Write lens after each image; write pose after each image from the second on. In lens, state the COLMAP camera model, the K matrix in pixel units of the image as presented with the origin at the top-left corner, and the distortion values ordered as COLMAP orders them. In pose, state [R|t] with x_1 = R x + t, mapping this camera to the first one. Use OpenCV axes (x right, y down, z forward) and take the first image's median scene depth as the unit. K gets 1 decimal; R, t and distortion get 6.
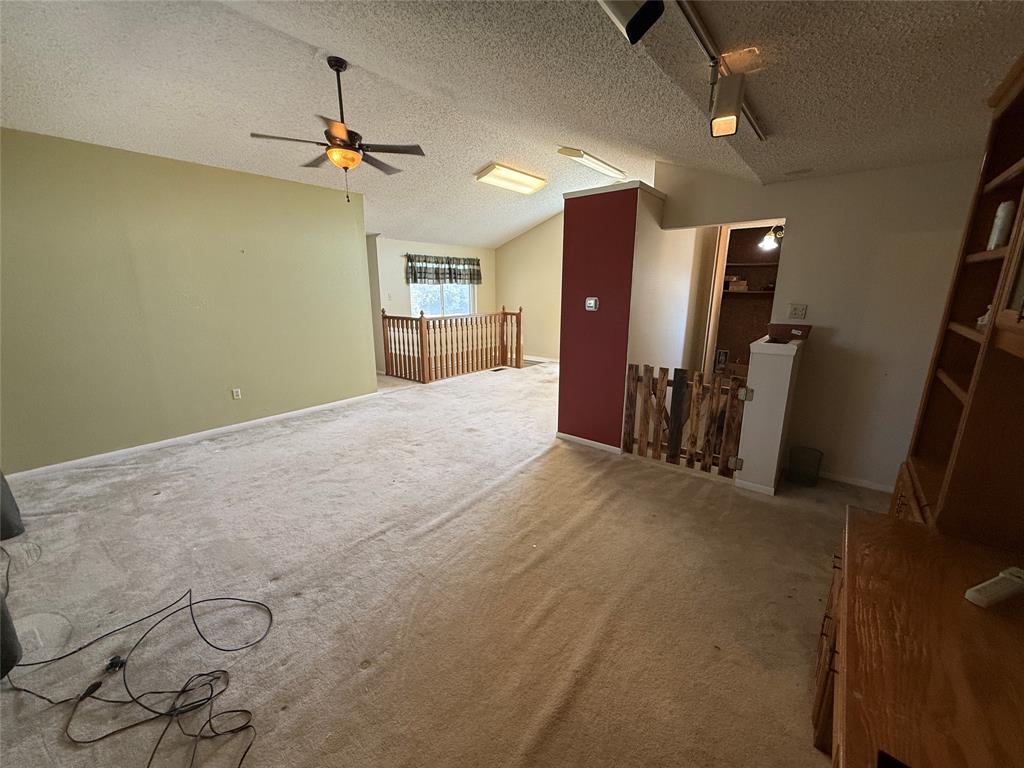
lens RADIAL K [[409.8, 0, 505.5], [0, 409.8, 380.4], [0, 0, 1]] dist [0.001441, -0.001066]
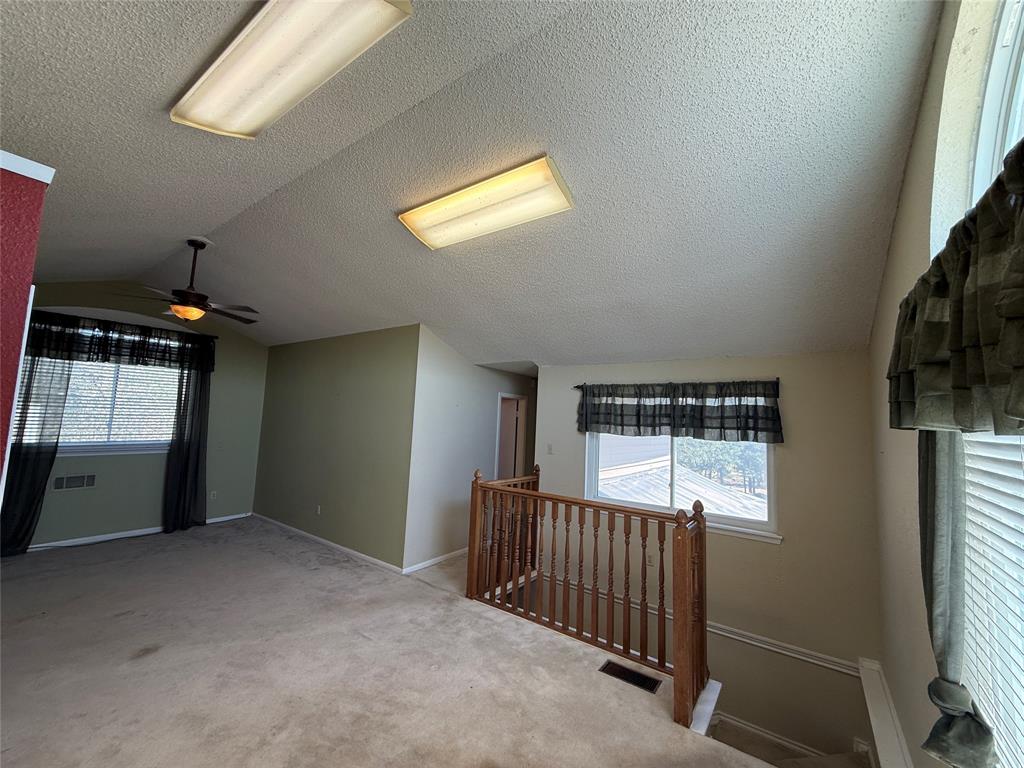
lens RADIAL K [[409.8, 0, 510.7], [0, 409.8, 382.9], [0, 0, 1]] dist [0.001441, -0.001066]
pose [[0.052867, -0.092403, -0.994317, 0.561556], [-0.271271, 0.956938, -0.103352, -0.329962], [0.961050, 0.275193, 0.025524, 1.333346]]
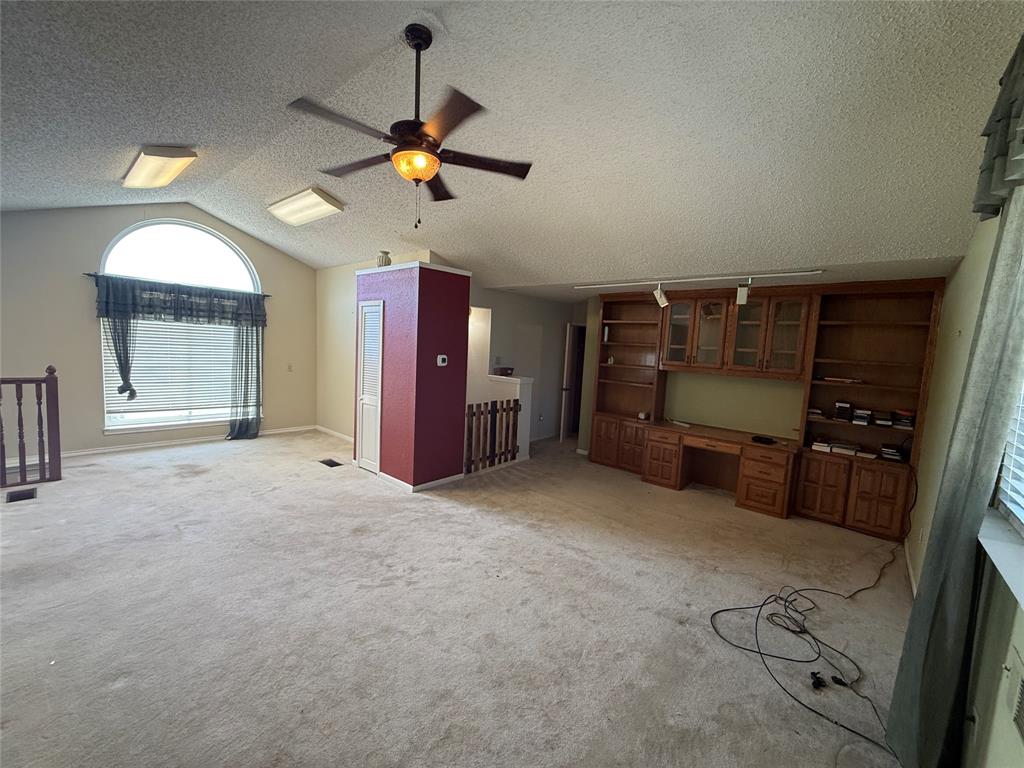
lens RADIAL K [[409.8, 0, 509.6], [0, 409.8, 383.3], [0, 0, 1]] dist [0.001441, -0.001066]
pose [[0.036828, -0.098228, 0.994482, -0.764975], [0.177826, 0.979919, 0.090204, -0.156393], [-0.983373, 0.173522, 0.053556, 0.612127]]
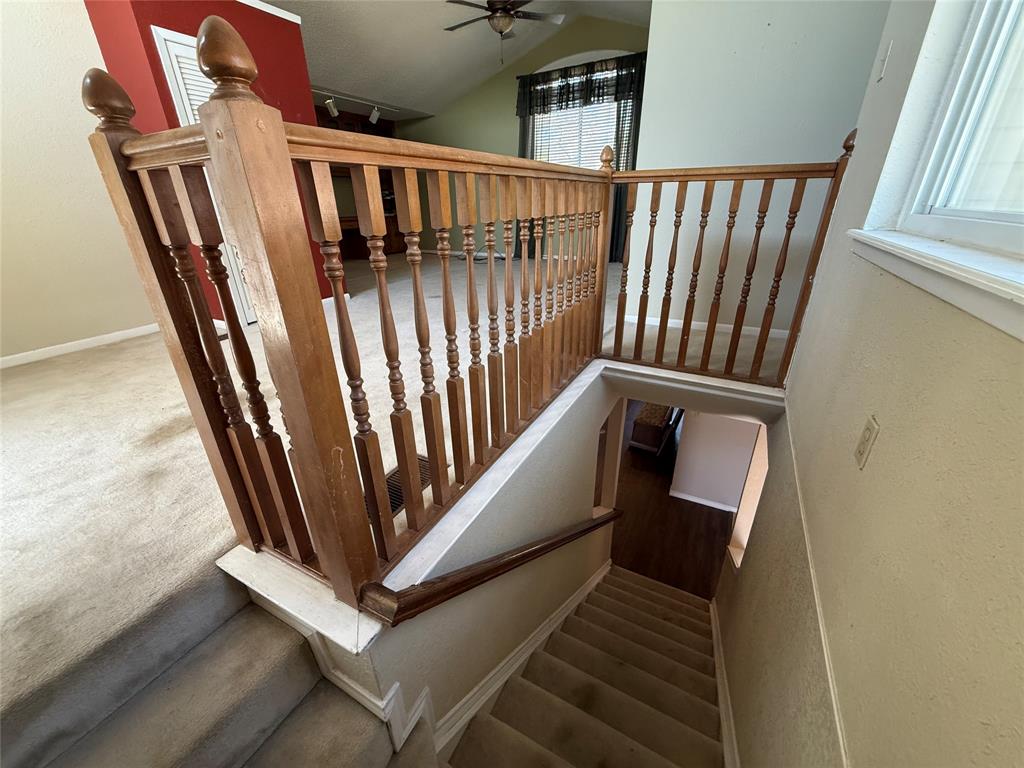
lens RADIAL K [[409.8, 0, 510.9], [0, 409.8, 384.5], [0, 0, 1]] dist [0.001441, -0.001066]
pose [[-0.981773, 0.095971, -0.164045, -0.072302], [-0.023239, 0.796046, 0.604790, -0.292795], [0.188629, 0.597579, -0.779306, 1.831238]]
